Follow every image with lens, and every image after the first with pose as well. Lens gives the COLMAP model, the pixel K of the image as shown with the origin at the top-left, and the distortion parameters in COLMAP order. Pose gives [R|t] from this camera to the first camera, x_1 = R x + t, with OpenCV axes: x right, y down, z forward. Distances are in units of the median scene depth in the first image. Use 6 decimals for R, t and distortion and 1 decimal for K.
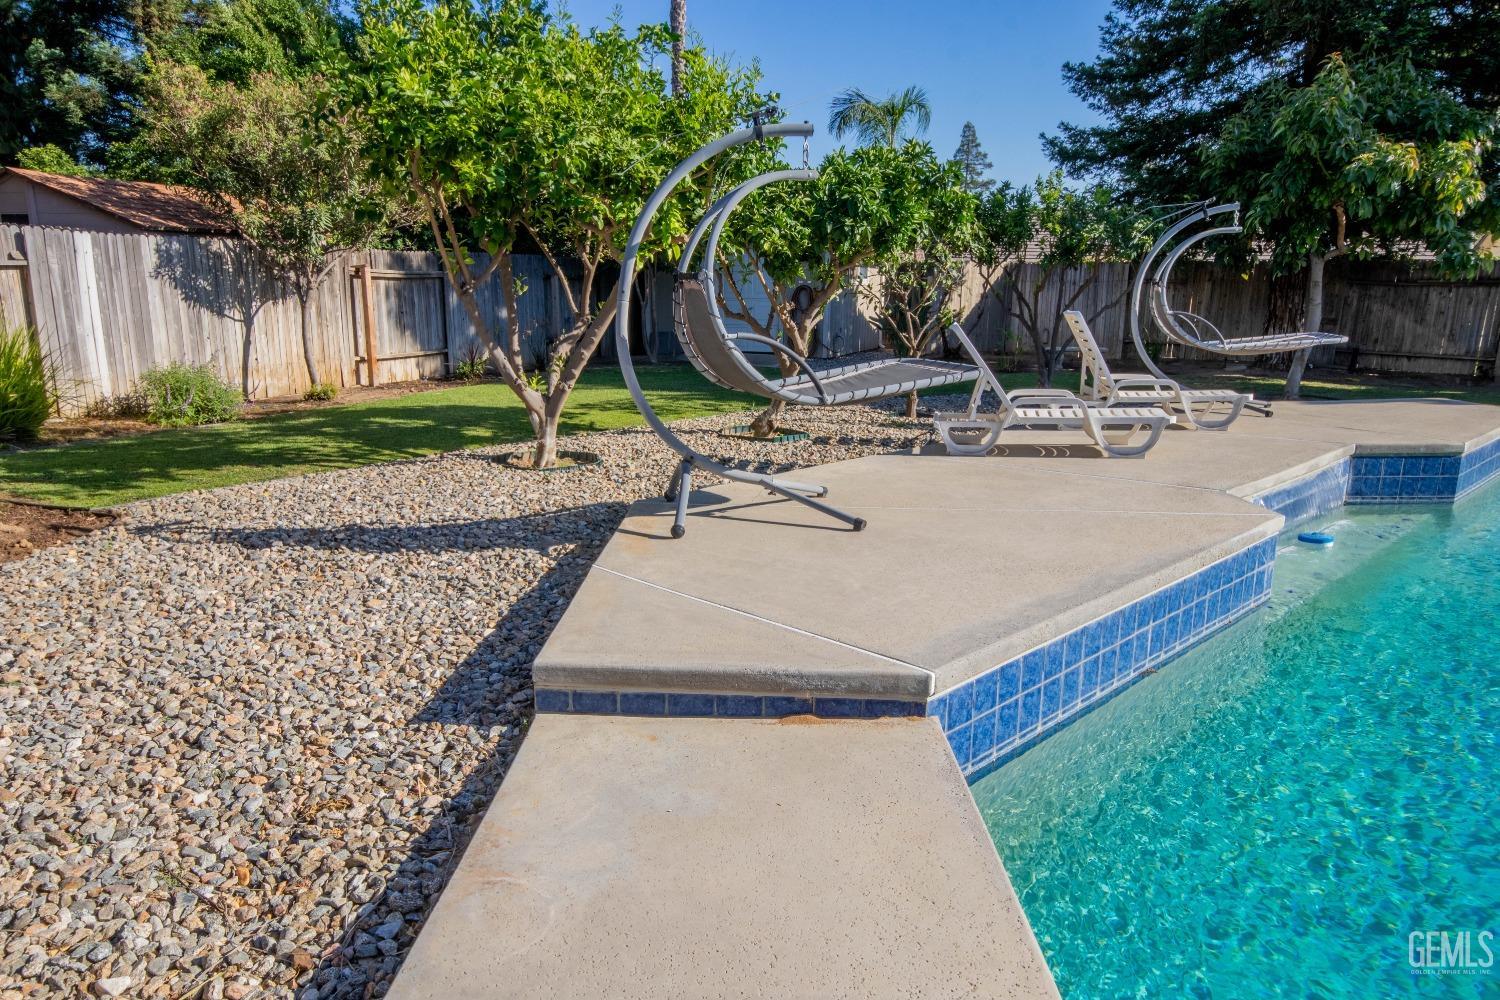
lens RADIAL K [[1031.7, 0, 745.3], [0, 1031.7, 507.7], [0, 0, 1]] dist [0.002023, 0.025817]
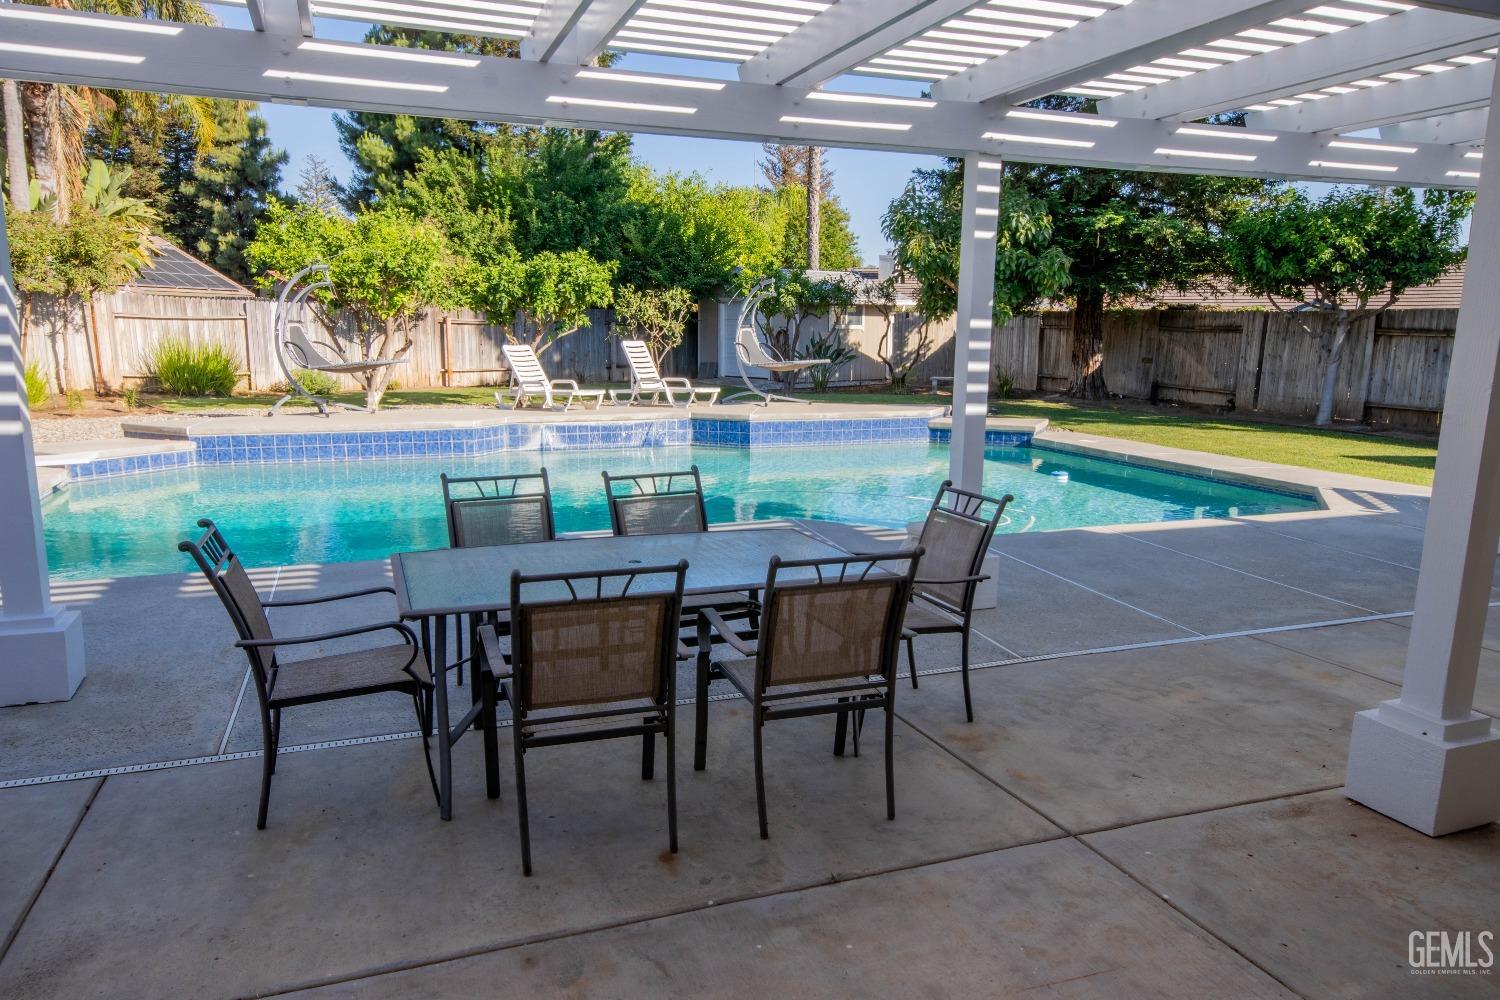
lens RADIAL K [[1031.7, 0, 739.7], [0, 1031.7, 502.0], [0, 0, 1]] dist [0.002023, 0.025817]
pose [[0.907711, 0.071764, -0.413413, 0.967286], [-0.092092, 0.995316, -0.029427, 0.096398], [0.409364, 0.064783, 0.910068, -0.423369]]
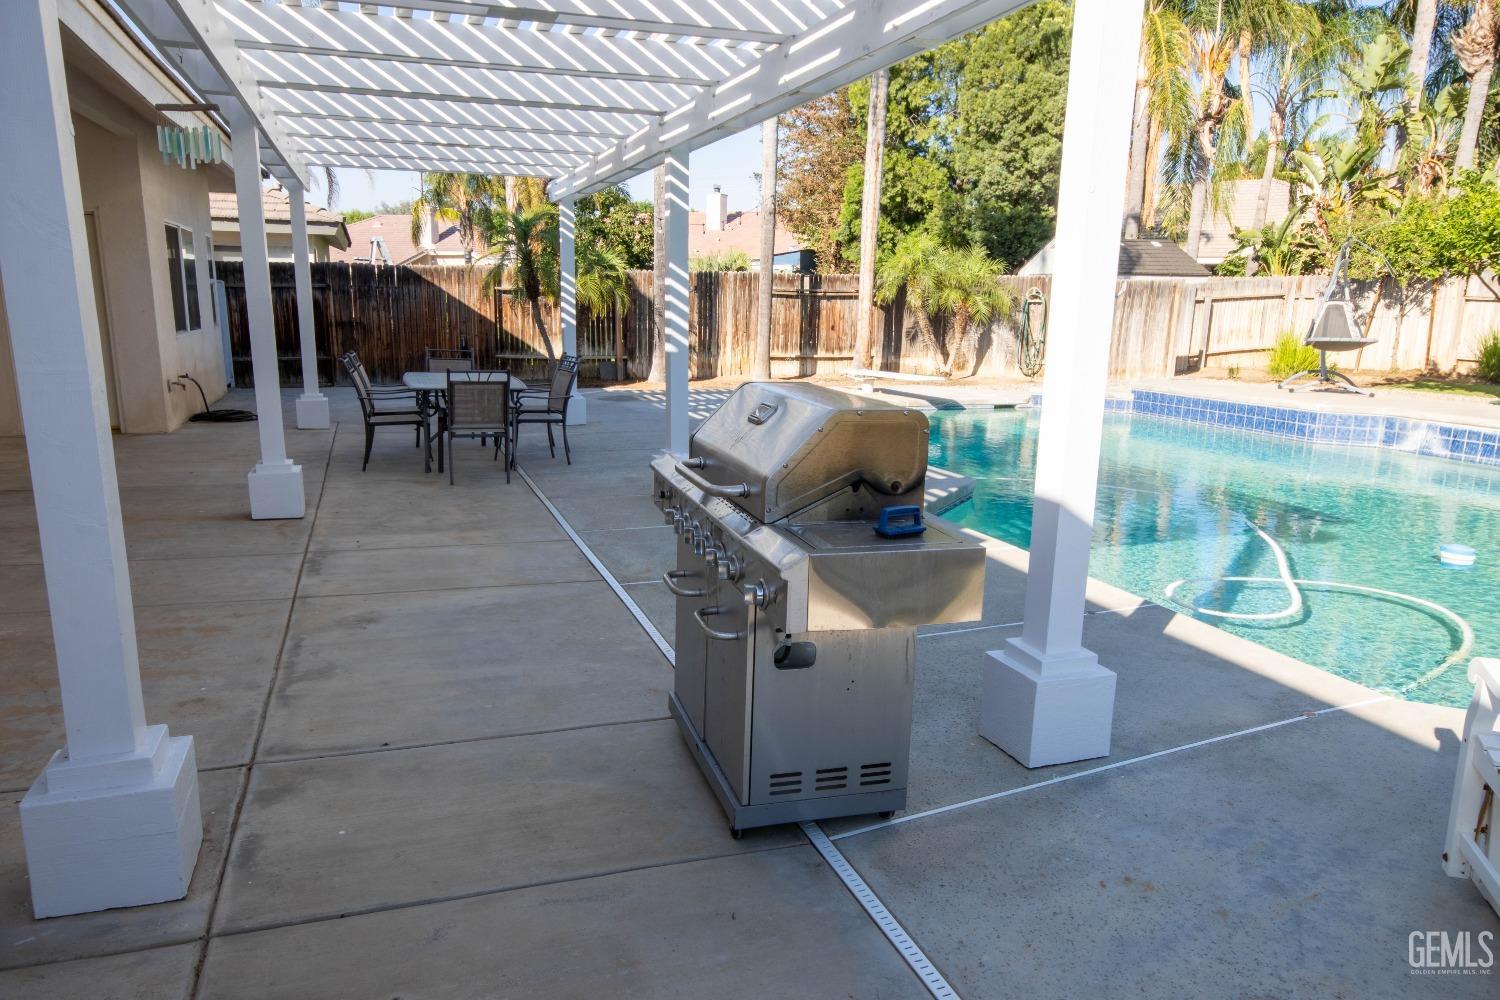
lens RADIAL K [[1031.7, 0, 727.2], [0, 1031.7, 505.5], [0, 0, 1]] dist [0.002023, 0.025817]
pose [[-0.445592, 0.164904, -0.879917, 1.432106], [-0.211227, 0.935772, 0.282337, -0.069482], [0.869960, 0.311670, -0.382140, 0.377335]]
